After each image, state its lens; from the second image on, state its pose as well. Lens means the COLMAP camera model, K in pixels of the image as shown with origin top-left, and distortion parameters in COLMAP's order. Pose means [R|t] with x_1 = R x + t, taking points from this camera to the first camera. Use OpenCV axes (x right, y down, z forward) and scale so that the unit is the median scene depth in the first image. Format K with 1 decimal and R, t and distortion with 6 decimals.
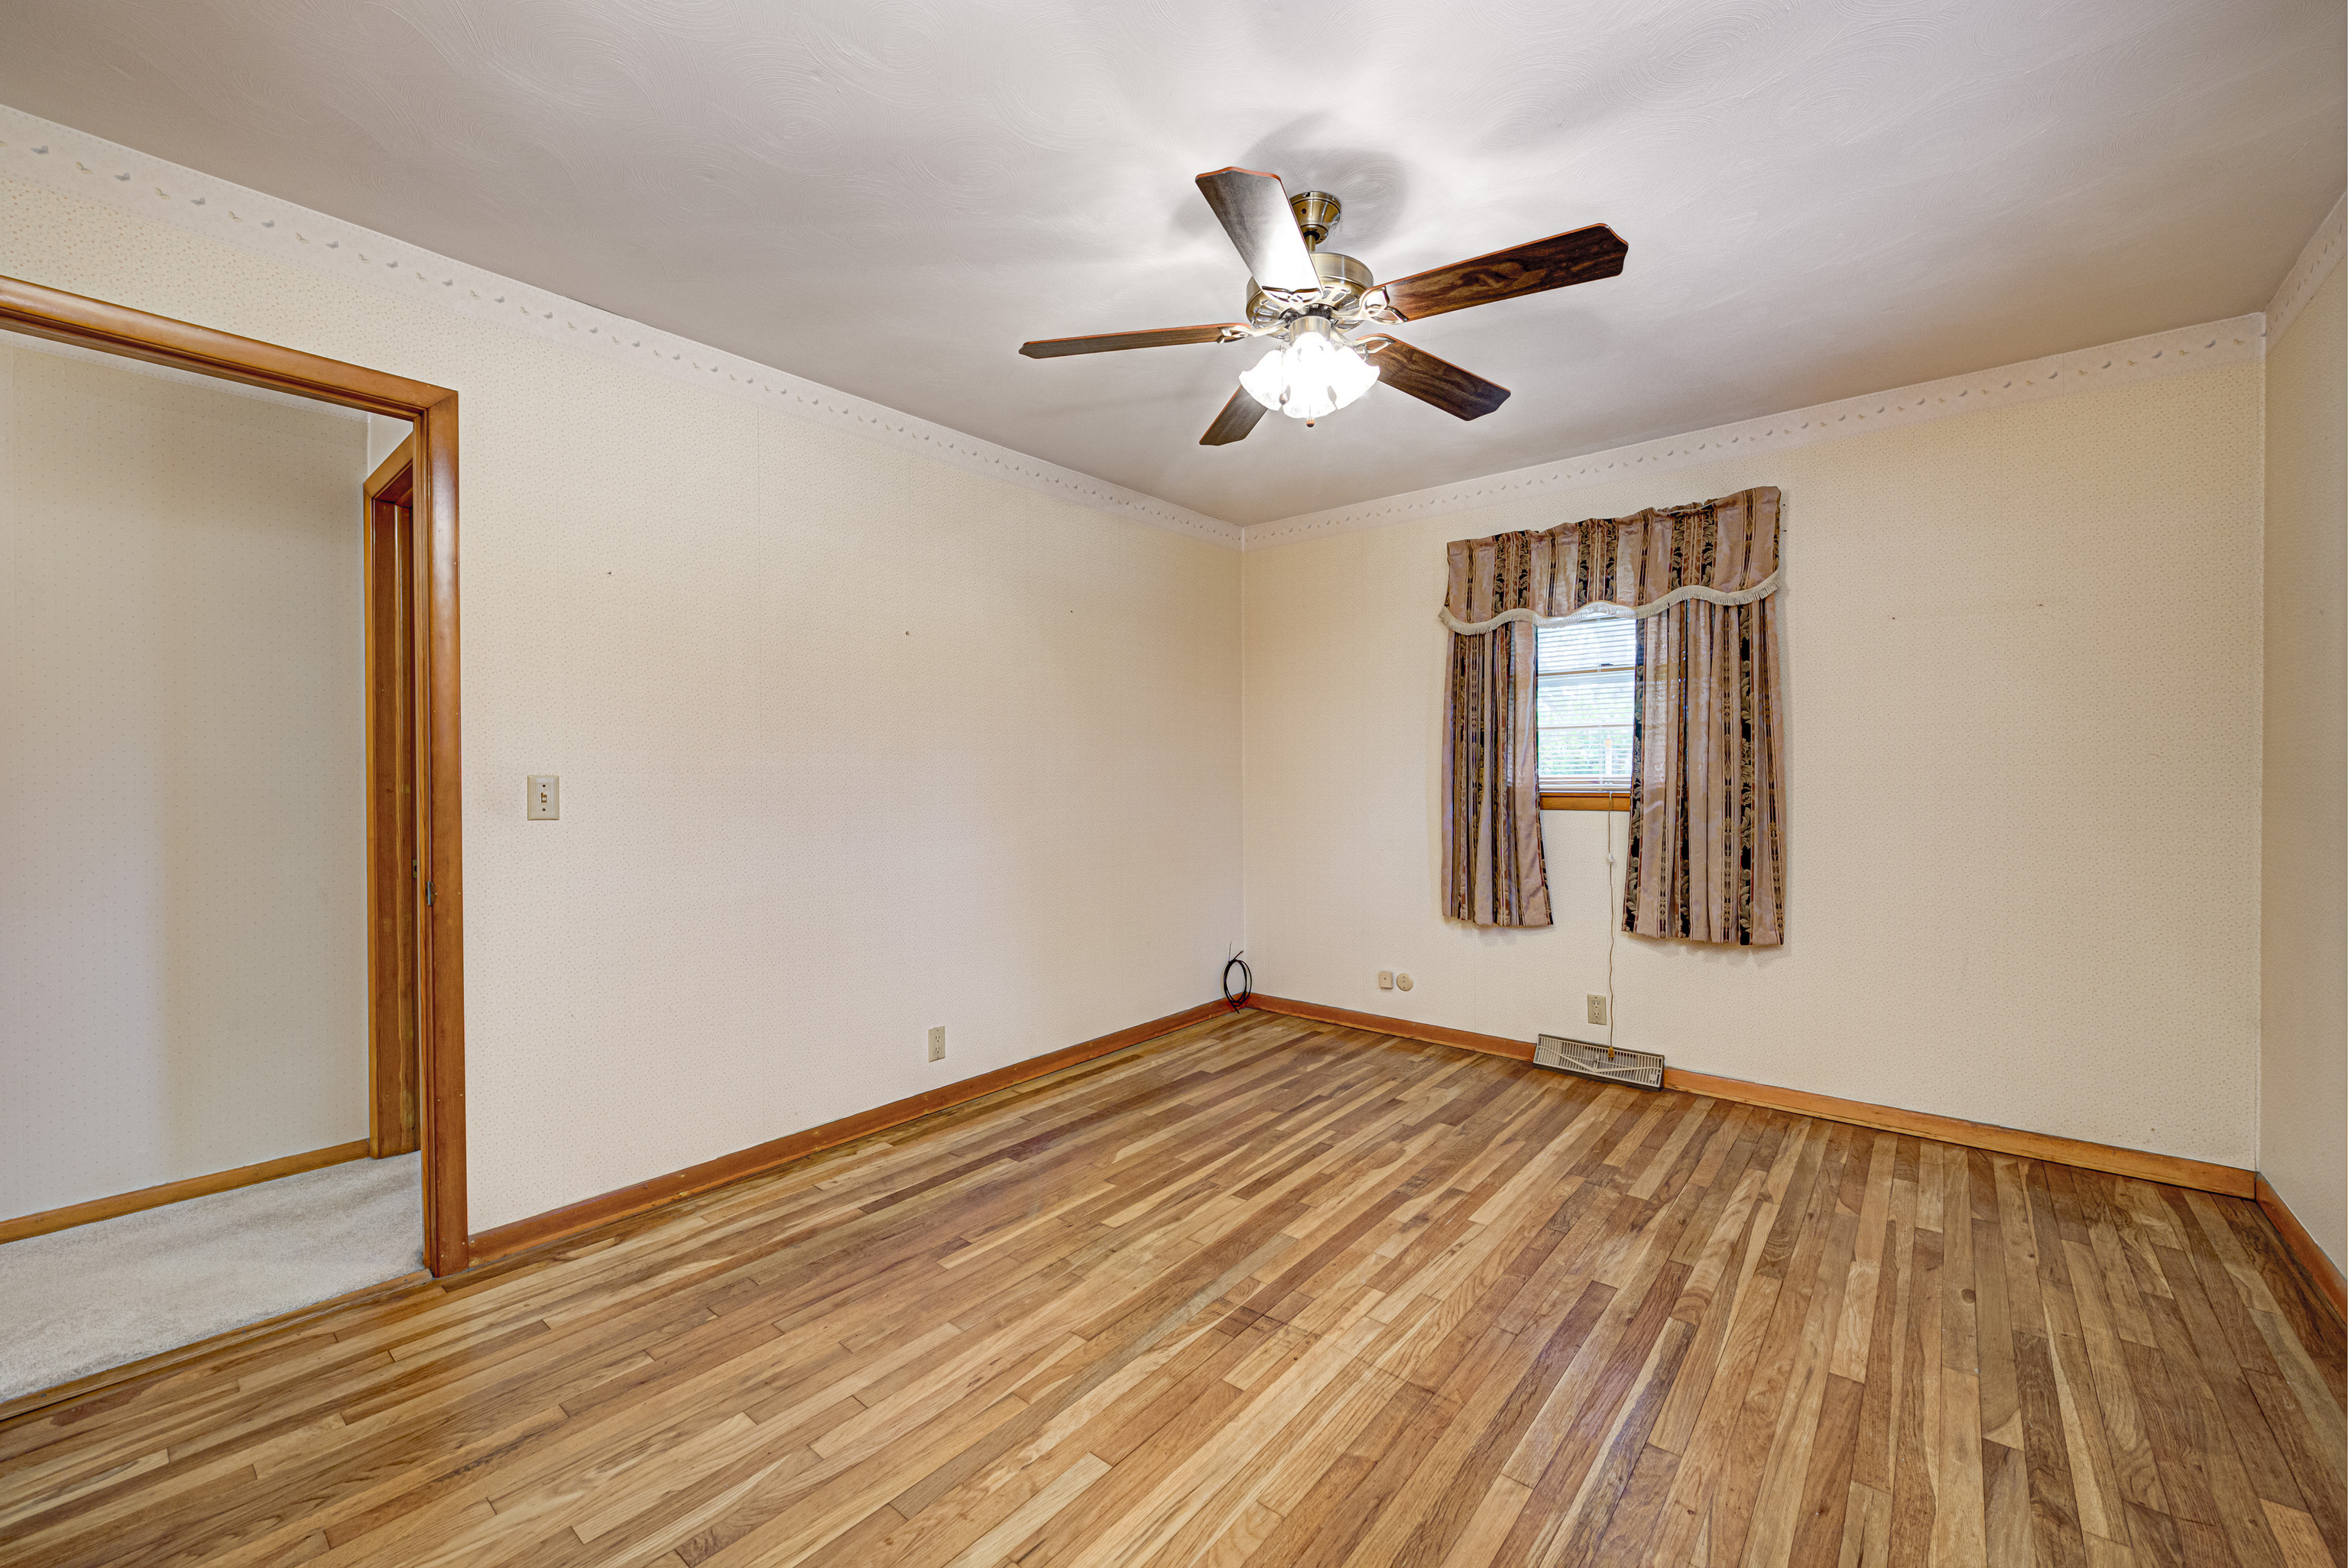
lens RADIAL K [[912.0, 0, 1175.6], [0, 912.0, 780.1], [0, 0, 1]] dist [0.001068, -0.000024]
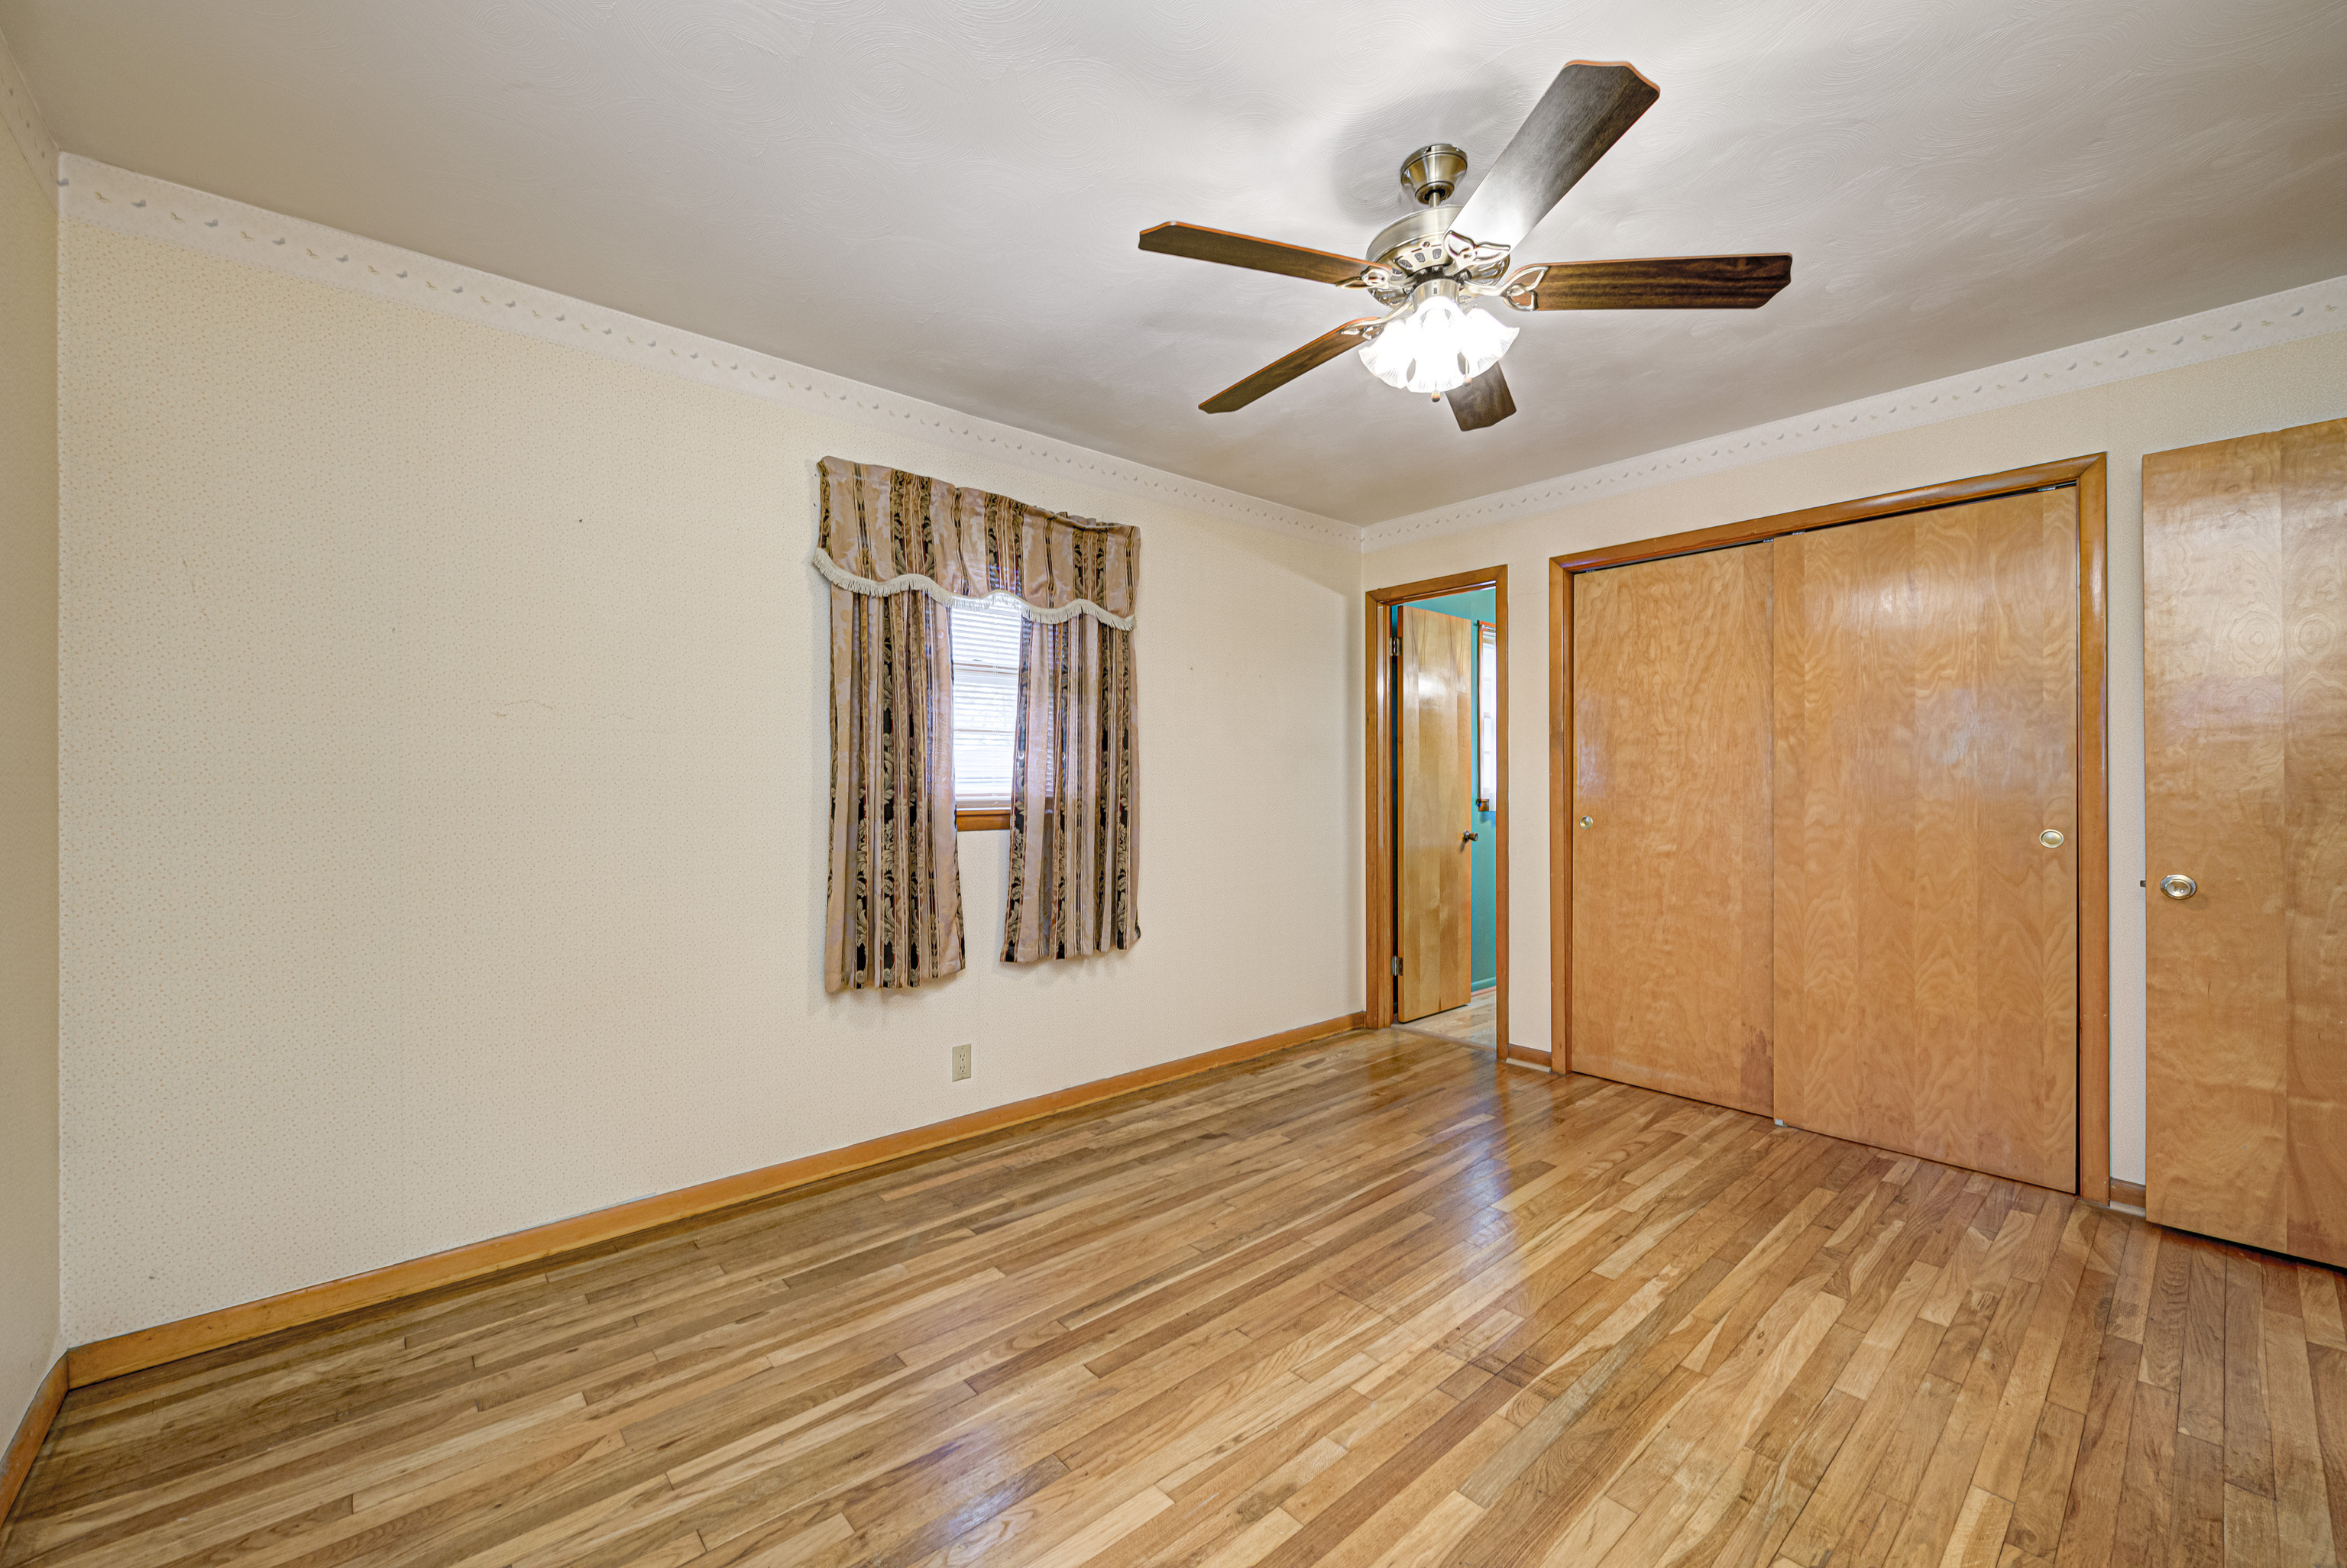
lens RADIAL K [[911.5, 0, 1166.1], [0, 911.5, 784.9], [0, 0, 1]] dist [0.001068, -0.000024]
pose [[-0.985782, 0.006636, 0.167899, 0.272595], [0.007460, 0.999963, 0.004280, -0.013676], [-0.167864, 0.005472, -0.985795, 2.015381]]
